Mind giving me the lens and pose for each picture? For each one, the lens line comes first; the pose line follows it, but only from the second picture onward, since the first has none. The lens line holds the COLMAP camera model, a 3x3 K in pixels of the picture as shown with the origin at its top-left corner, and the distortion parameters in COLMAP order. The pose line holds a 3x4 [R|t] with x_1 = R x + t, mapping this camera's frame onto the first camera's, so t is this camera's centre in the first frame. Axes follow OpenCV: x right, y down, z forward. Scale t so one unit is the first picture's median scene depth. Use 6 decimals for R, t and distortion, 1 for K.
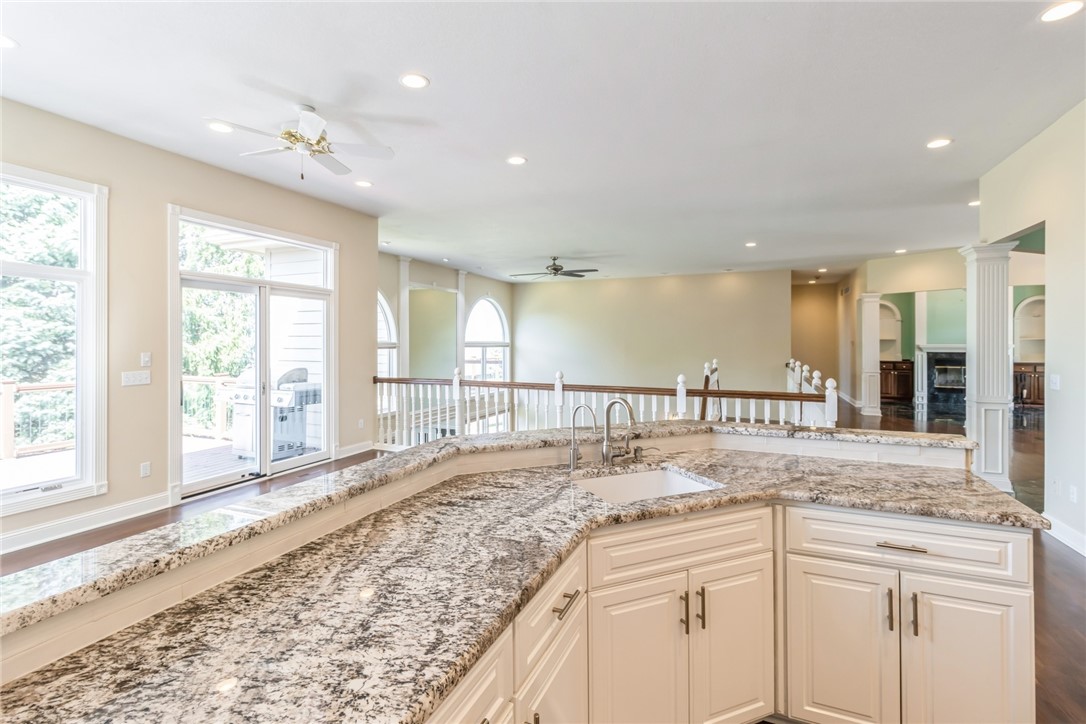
lens RADIAL K [[508.7, 0, 541.1], [0, 508.7, 338.8], [0, 0, 1]] dist [-0.001899, -0.002109]
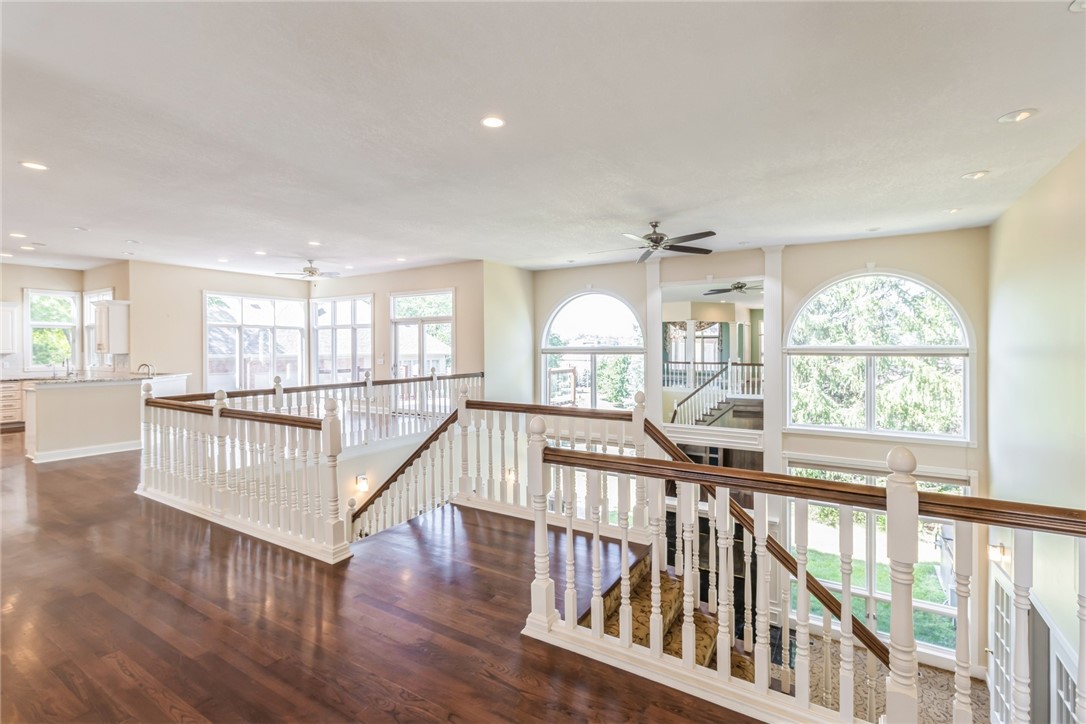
lens RADIAL K [[508.7, 0, 547.2], [0, 508.7, 352.9], [0, 0, 1]] dist [-0.001899, -0.002109]
pose [[-0.160190, 0.010288, -0.987033, 1.054936], [0.005834, 0.999938, 0.009476, 0.004557], [0.987069, -0.004240, -0.160240, 1.436834]]
